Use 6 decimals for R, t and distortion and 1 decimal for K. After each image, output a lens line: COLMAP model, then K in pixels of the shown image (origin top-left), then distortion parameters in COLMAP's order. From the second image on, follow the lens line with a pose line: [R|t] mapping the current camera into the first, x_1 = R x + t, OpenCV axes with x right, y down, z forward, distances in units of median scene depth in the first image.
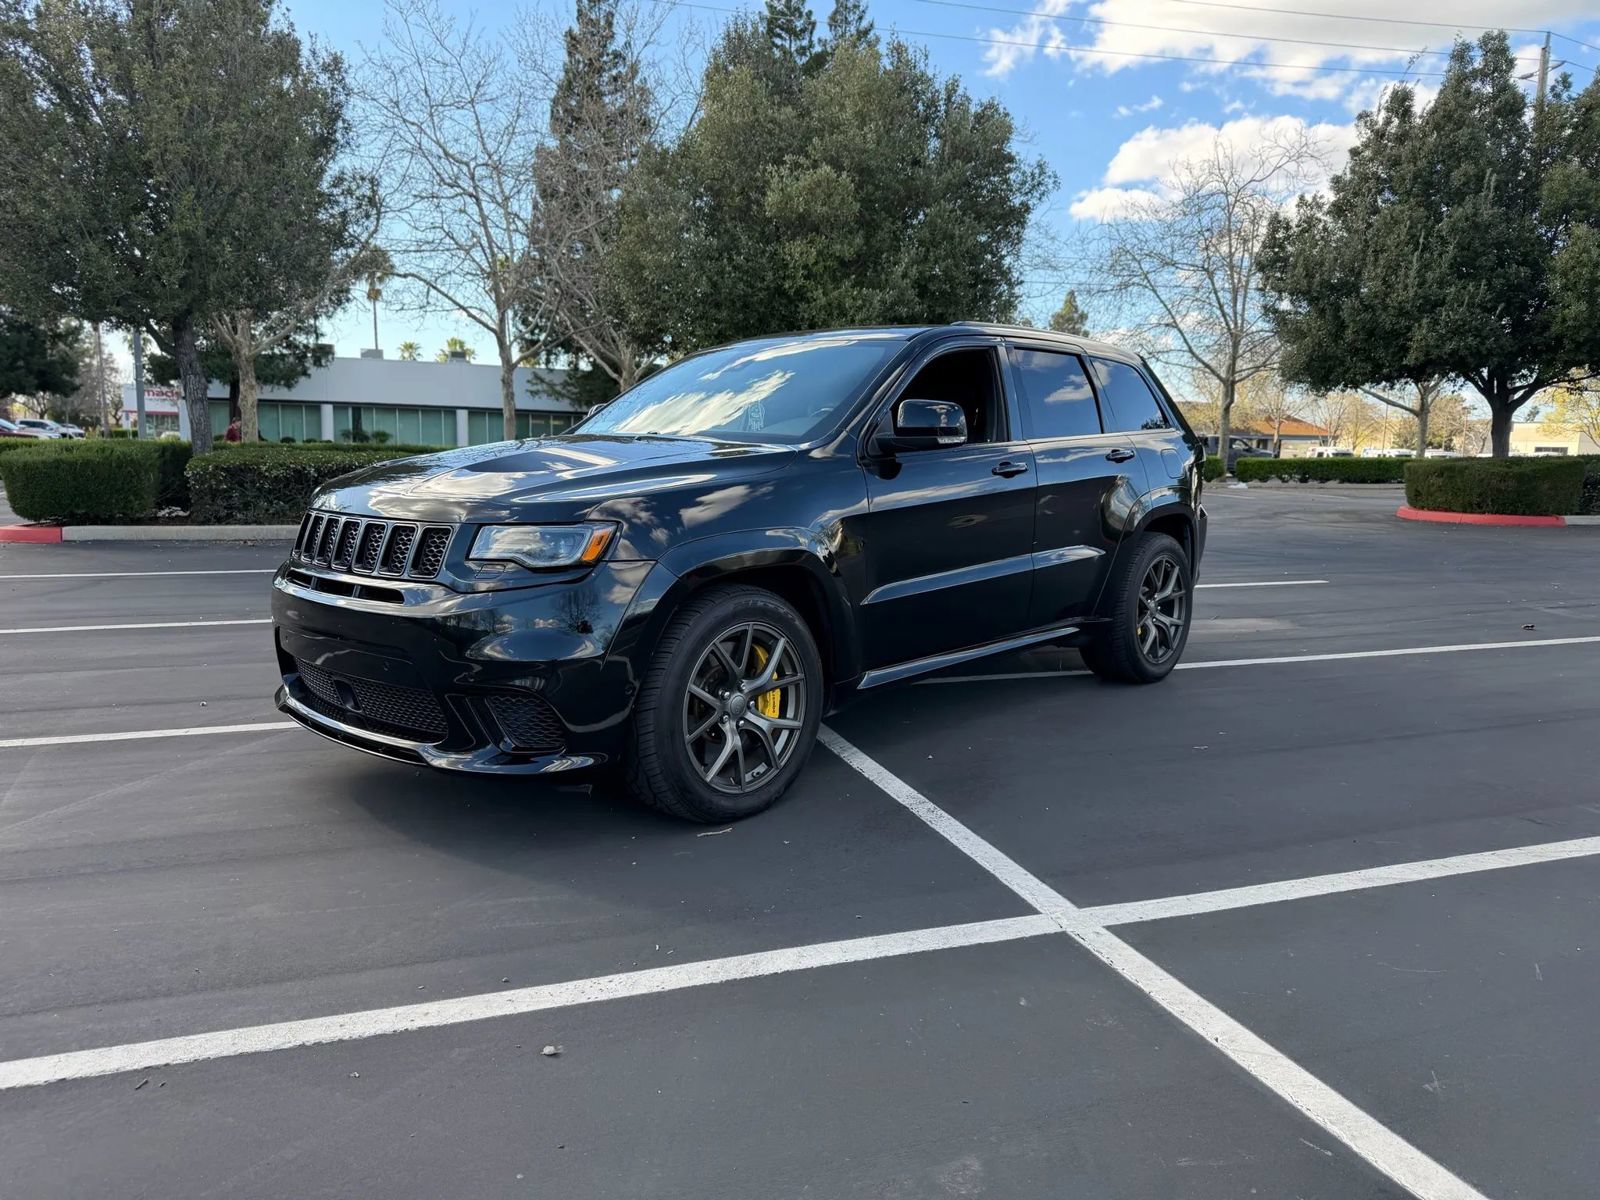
lens RADIAL K [[1129.6, 0, 804.5], [0, 1129.6, 608.7], [0, 0, 1]] dist [0.015188, -0.024369]
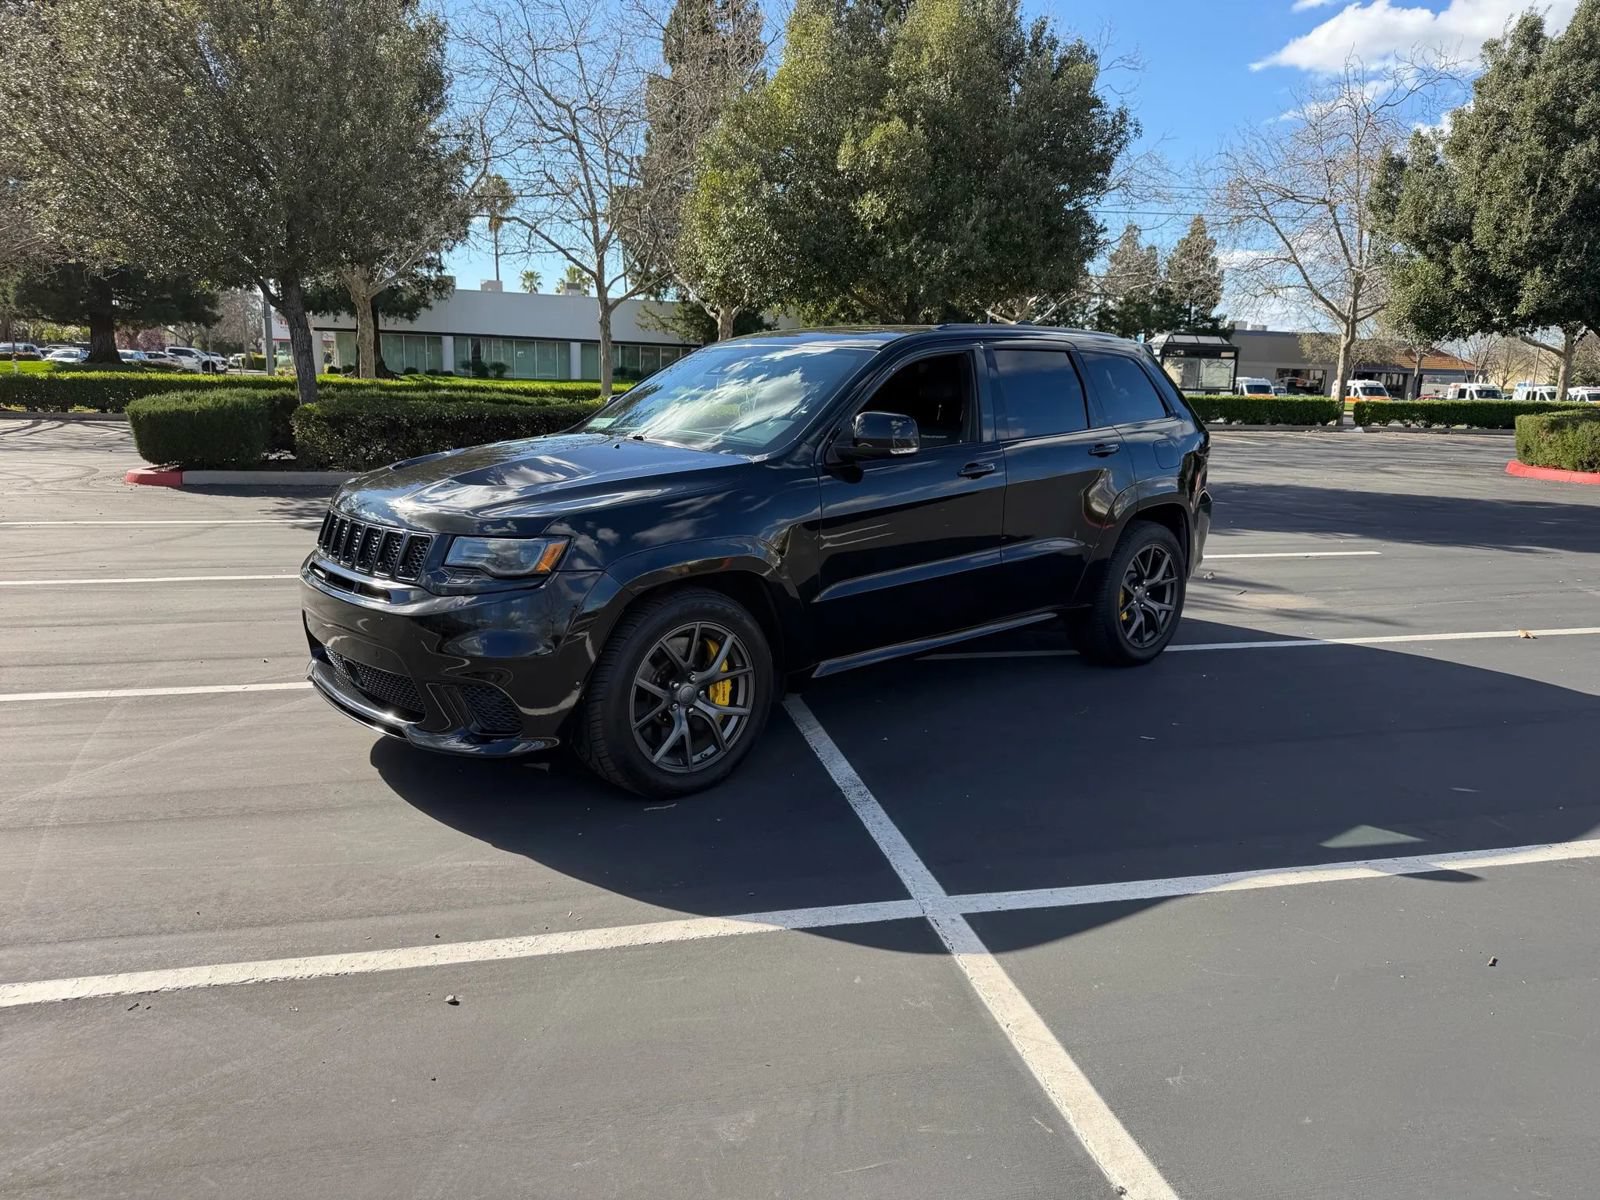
lens RADIAL K [[1130.8, 0, 800.0], [0, 1130.8, 600.0], [0, 0, 1]] dist [0.011575, -0.016716]
pose [[0.994413, 0.027552, -0.101904, 0.038124], [-0.021939, 0.998201, 0.055792, -0.016992], [0.103258, -0.053244, 0.993228, -0.022558]]
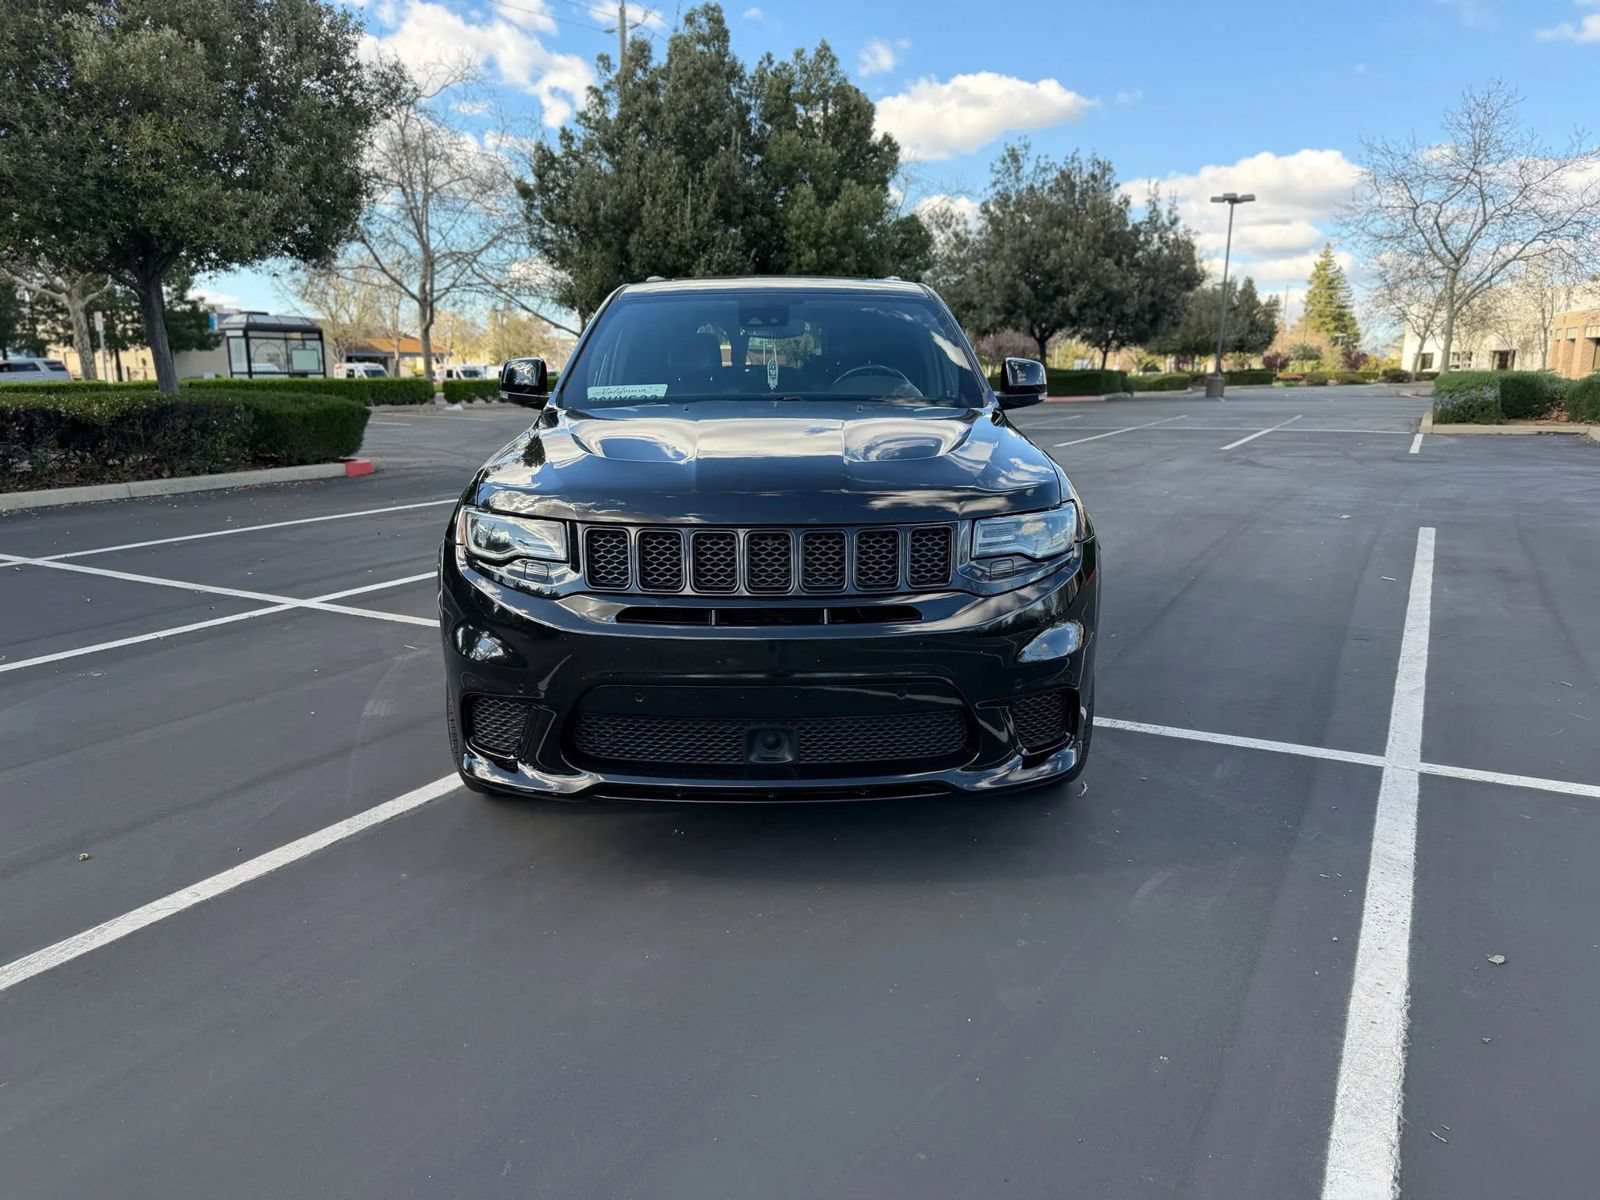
lens RADIAL K [[1127.3, 0, 801.3], [0, 1127.3, 607.1], [0, 0, 1]] dist [0.050688, -0.065849]
pose [[0.724744, -0.157979, 0.670663, -0.211540], [0.110861, 0.987415, 0.112791, -0.025525], [-0.680041, -0.007394, 0.733137, 0.091436]]
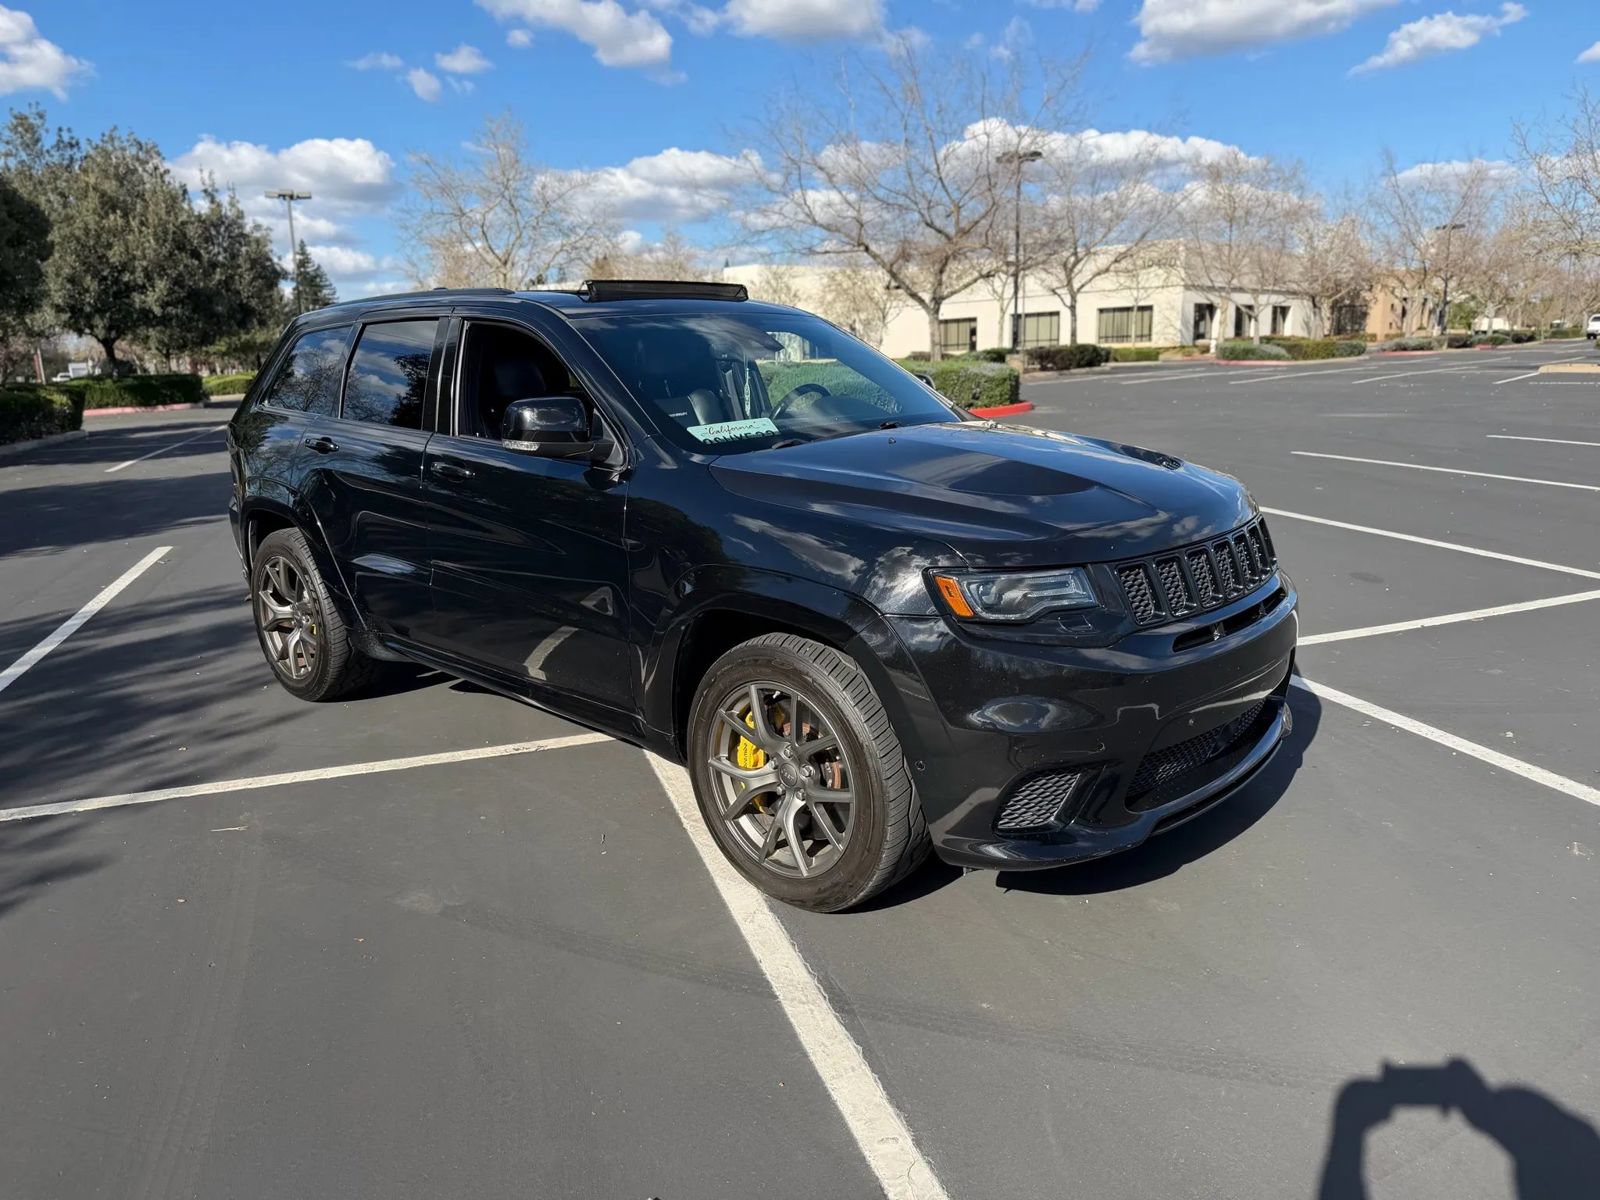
lens RADIAL K [[1132.1, 0, 800.9], [0, 1132.1, 609.8], [0, 0, 1]] dist [0.000827, -0.008084]
pose [[-0.018287, -0.242922, 0.969873, -0.285133], [0.178734, 0.953616, 0.242220, -0.068771], [-0.983727, 0.177779, 0.025980, 0.303747]]
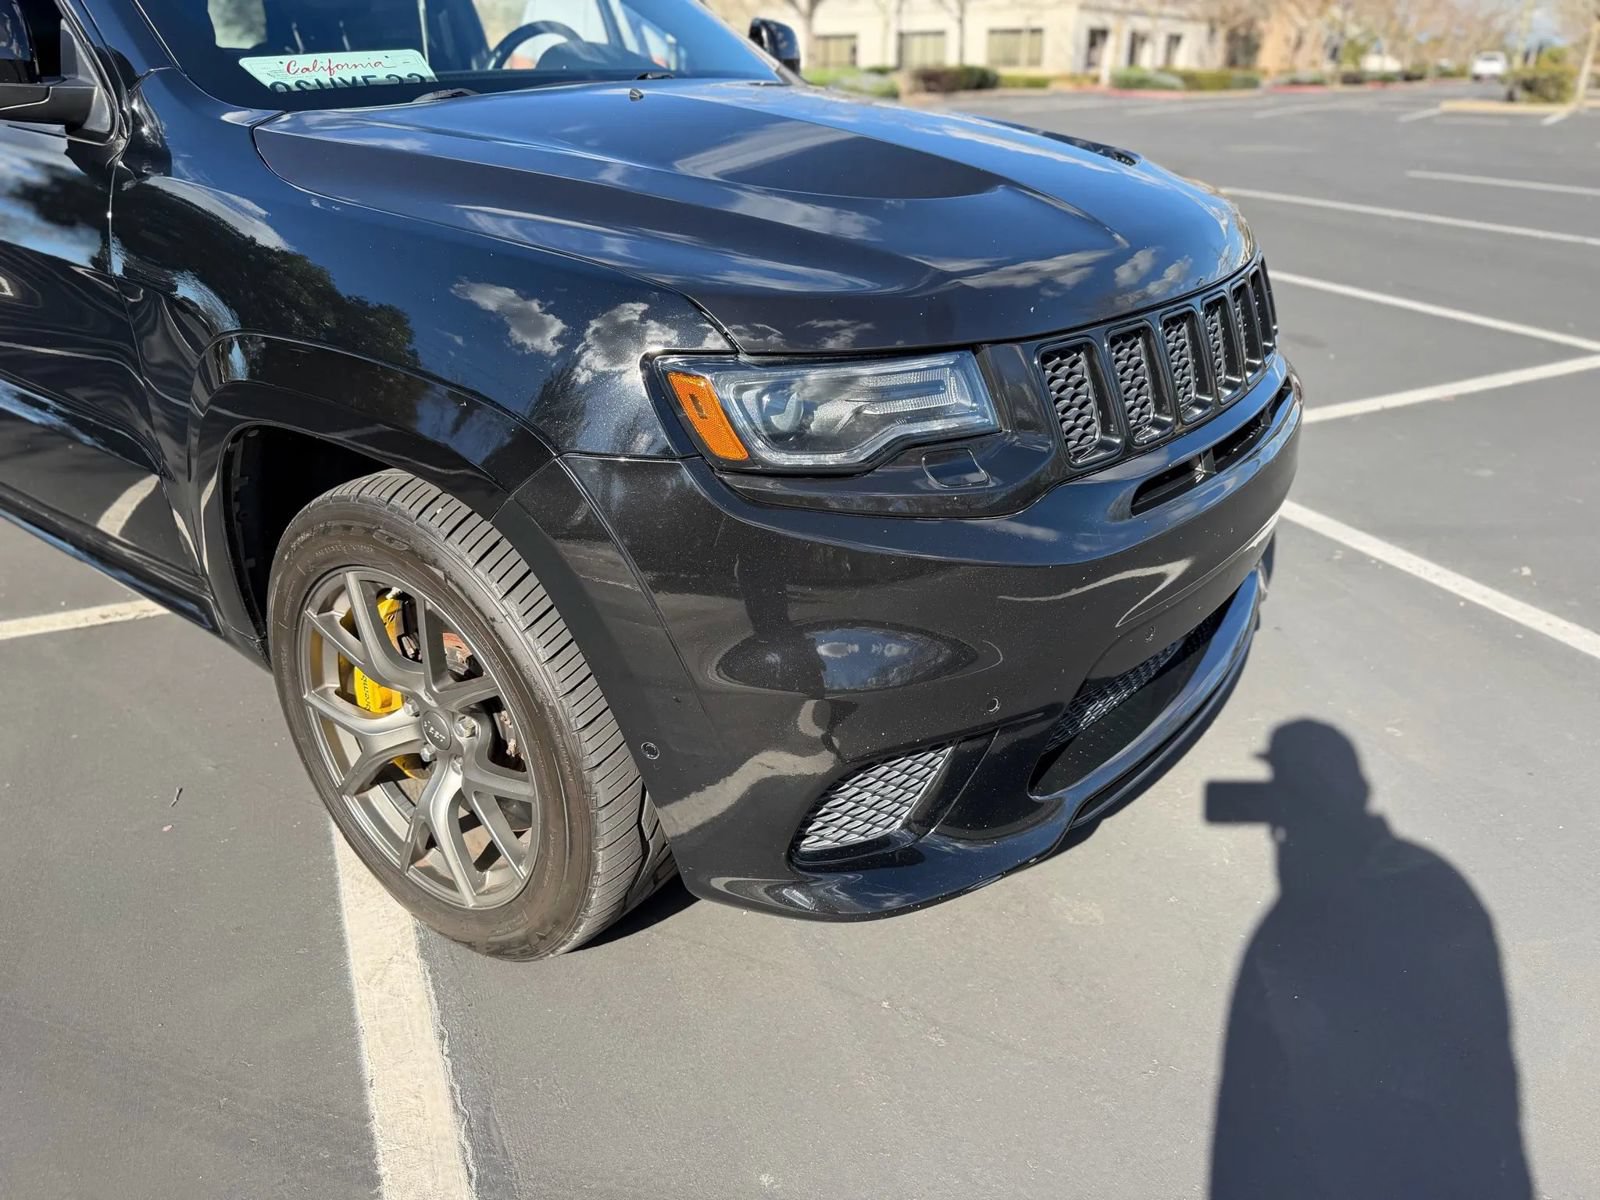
lens RADIAL K [[1094.5, 0, 802.2], [0, 1094.5, 641.3], [0, 0, 1]] dist [0.155597, -0.192616]
pose [[-0.123167, -0.469211, 0.874455, -0.188566], [0.144850, 0.863227, 0.483588, -0.046682], [-0.981758, 0.186227, -0.038356, 0.282633]]
